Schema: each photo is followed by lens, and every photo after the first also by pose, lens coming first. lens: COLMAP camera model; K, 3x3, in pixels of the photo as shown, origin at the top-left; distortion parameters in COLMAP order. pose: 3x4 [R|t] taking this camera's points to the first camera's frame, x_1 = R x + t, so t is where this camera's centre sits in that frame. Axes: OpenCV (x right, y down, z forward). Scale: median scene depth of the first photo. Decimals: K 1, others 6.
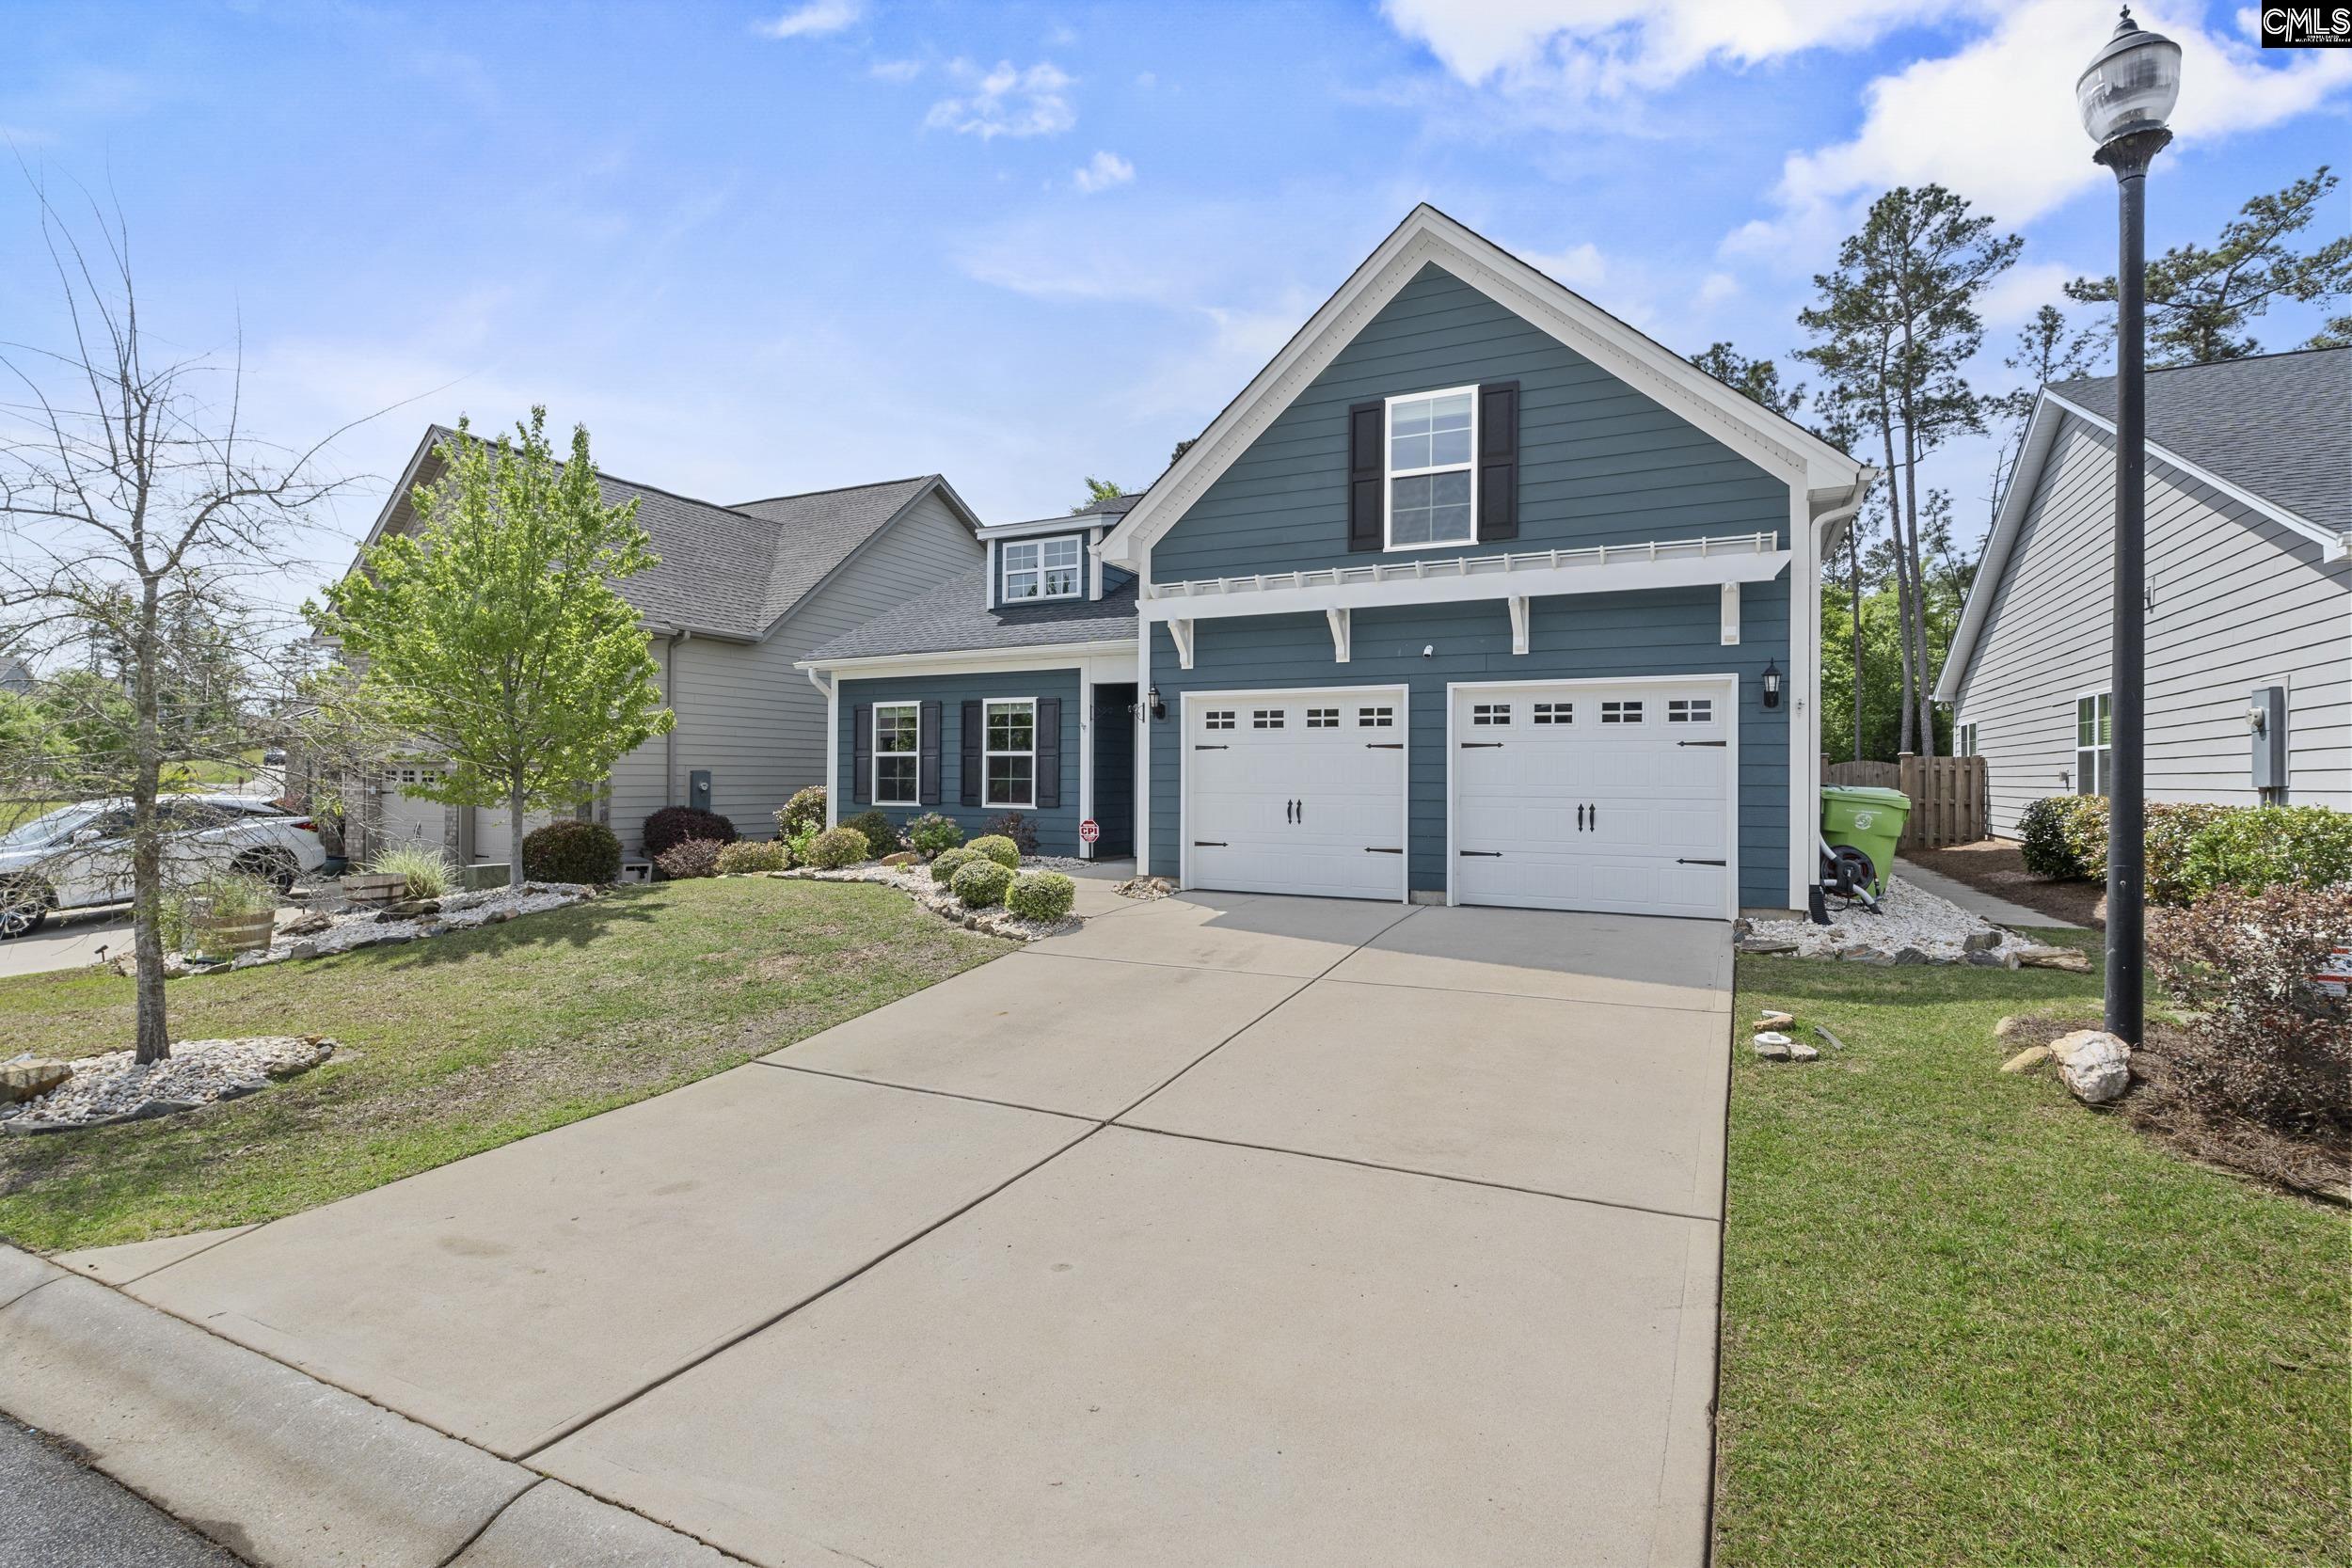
lens RADIAL K [[1087.2, 0, 1171.5], [0, 1087.2, 769.6], [0, 0, 1]] dist [-0.001930, -0.000082]
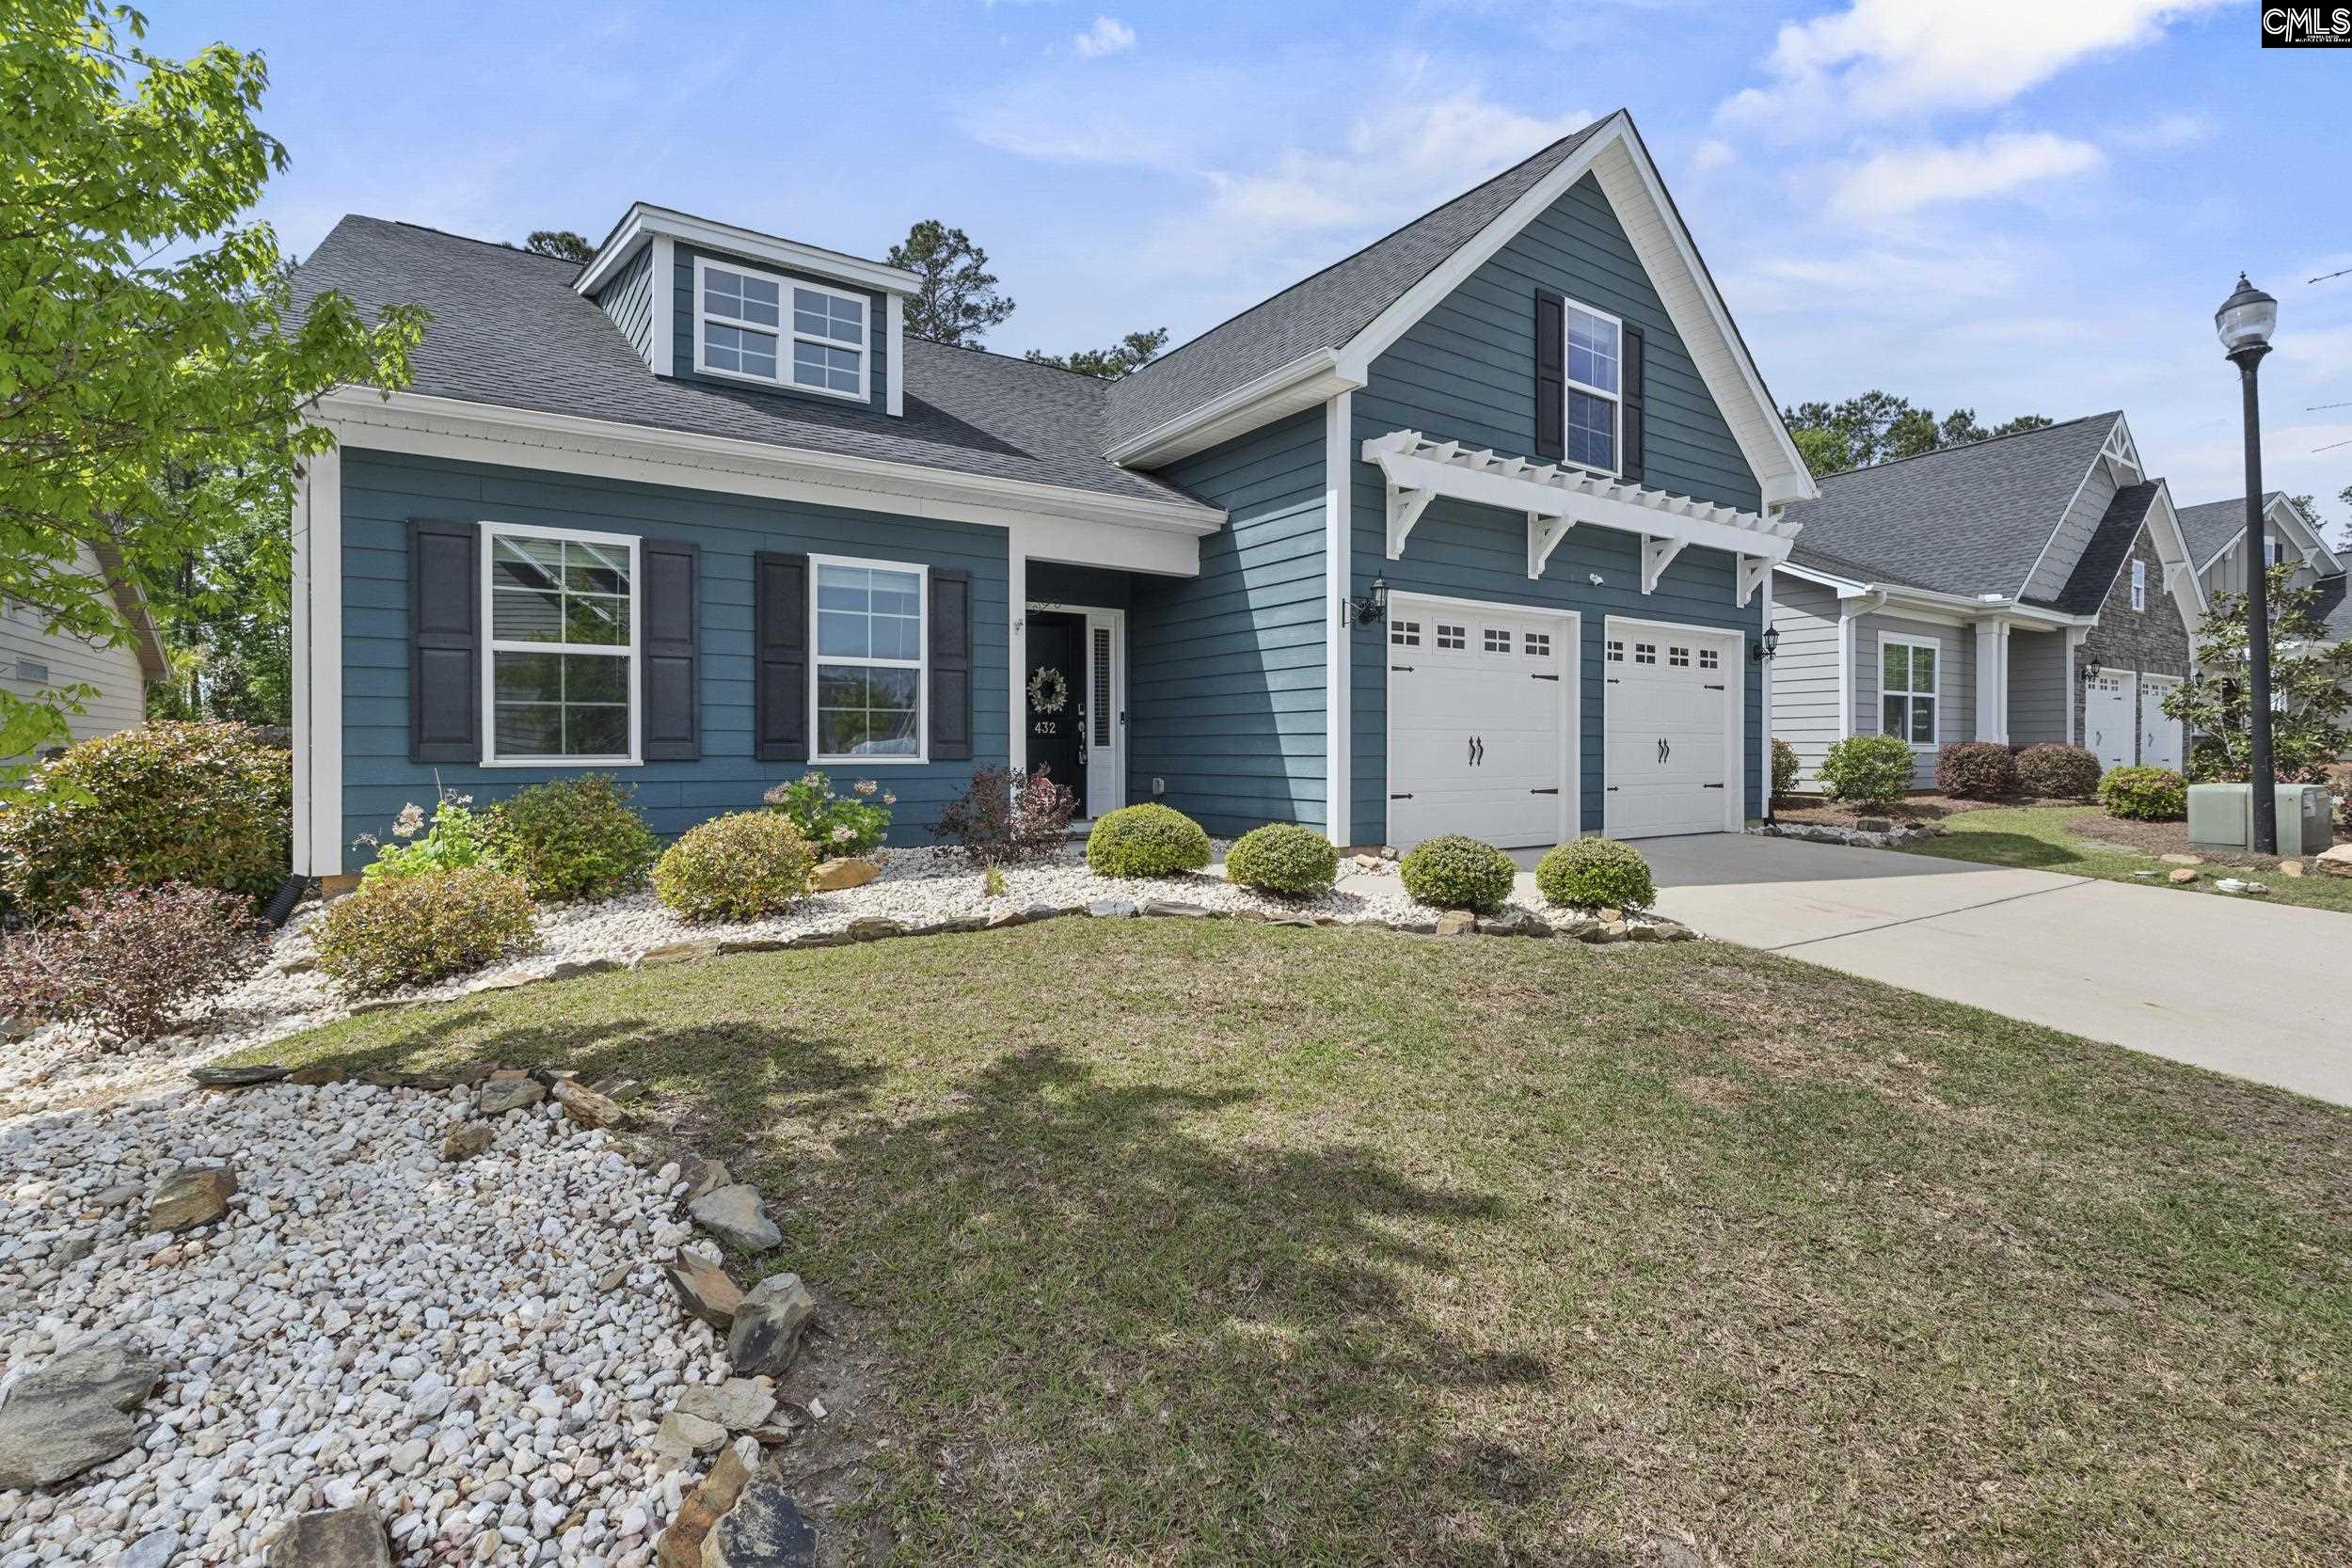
lens RADIAL K [[1080.0, 0, 1178.7], [0, 1080.0, 749.3], [0, 0, 1]] dist [-0.003768, -0.000582]
pose [[0.481392, -0.006801, 0.876479, -0.704940], [-0.002265, 0.999957, 0.009003, 0.029784], [-0.876503, -0.006320, 0.481356, 0.786071]]
